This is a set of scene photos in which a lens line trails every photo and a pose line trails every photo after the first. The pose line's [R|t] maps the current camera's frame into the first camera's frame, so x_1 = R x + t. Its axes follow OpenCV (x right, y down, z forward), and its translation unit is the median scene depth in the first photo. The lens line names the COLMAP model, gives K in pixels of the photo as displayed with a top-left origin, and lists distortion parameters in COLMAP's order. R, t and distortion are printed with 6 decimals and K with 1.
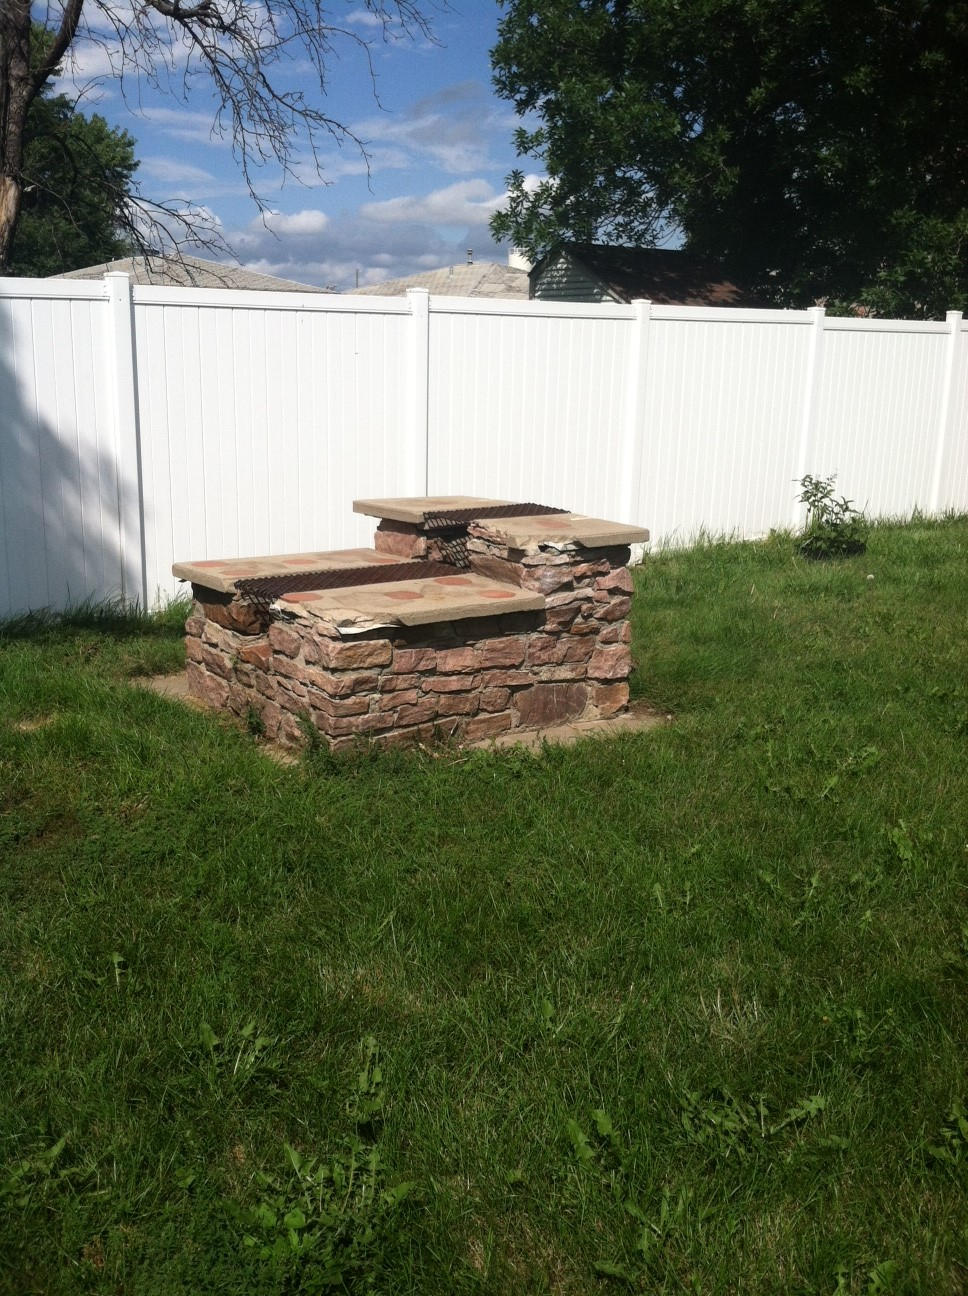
lens RADIAL K [[1269.5, 0, 443.4], [0, 1269.5, 640.2], [0, 0, 1]] dist [0.008470, -0.176040]
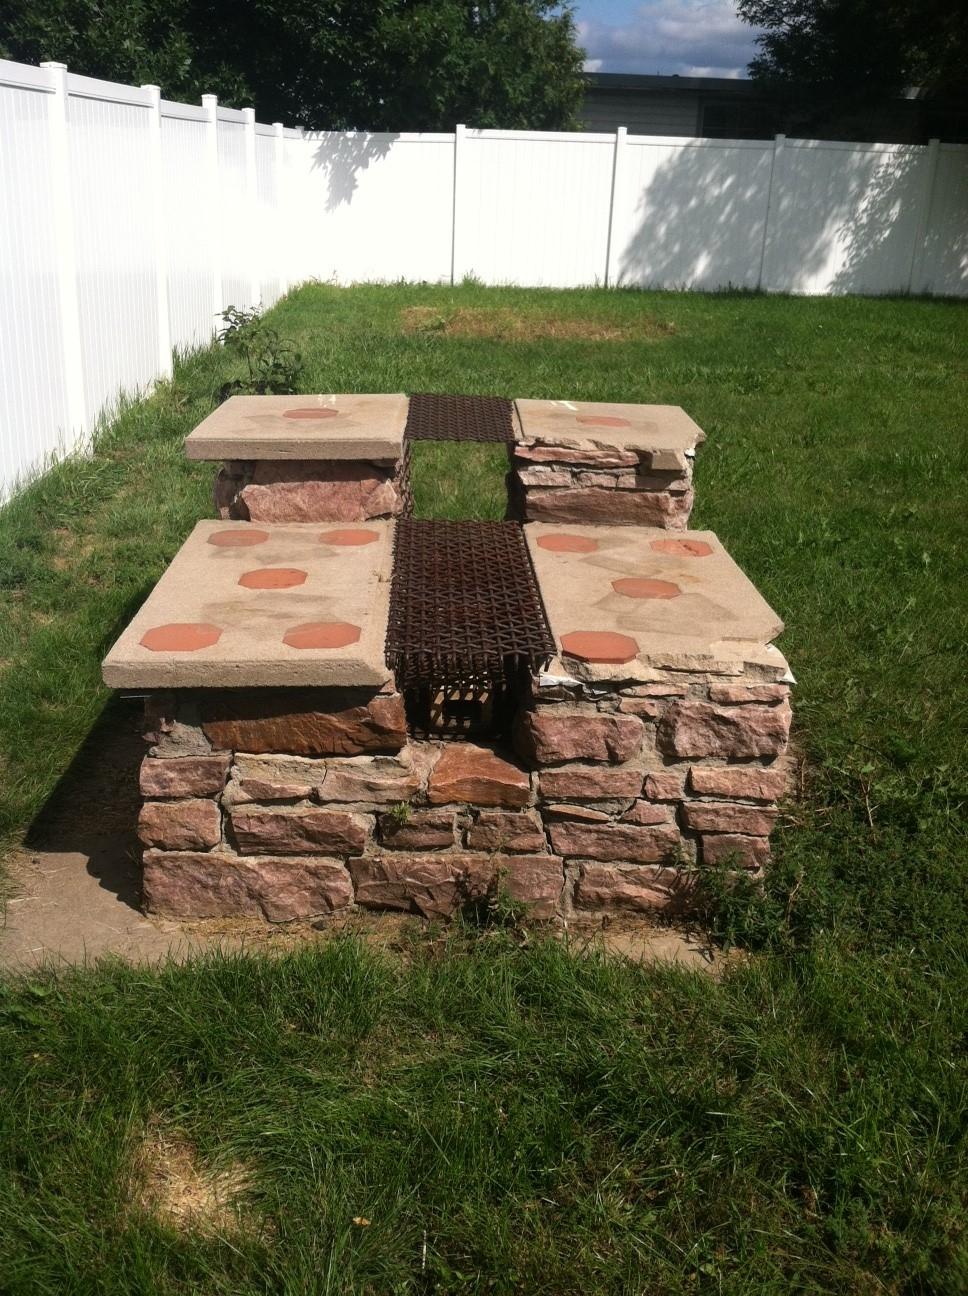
lens RADIAL K [[1269.5, 0, 443.4], [0, 1269.5, 640.2], [0, 0, 1]] dist [0.008470, -0.176040]
pose [[0.571016, -0.296374, 0.765574, -0.494178], [0.178114, 0.955071, 0.236885, -0.154192], [-0.801384, 0.001094, 0.598149, 0.684719]]
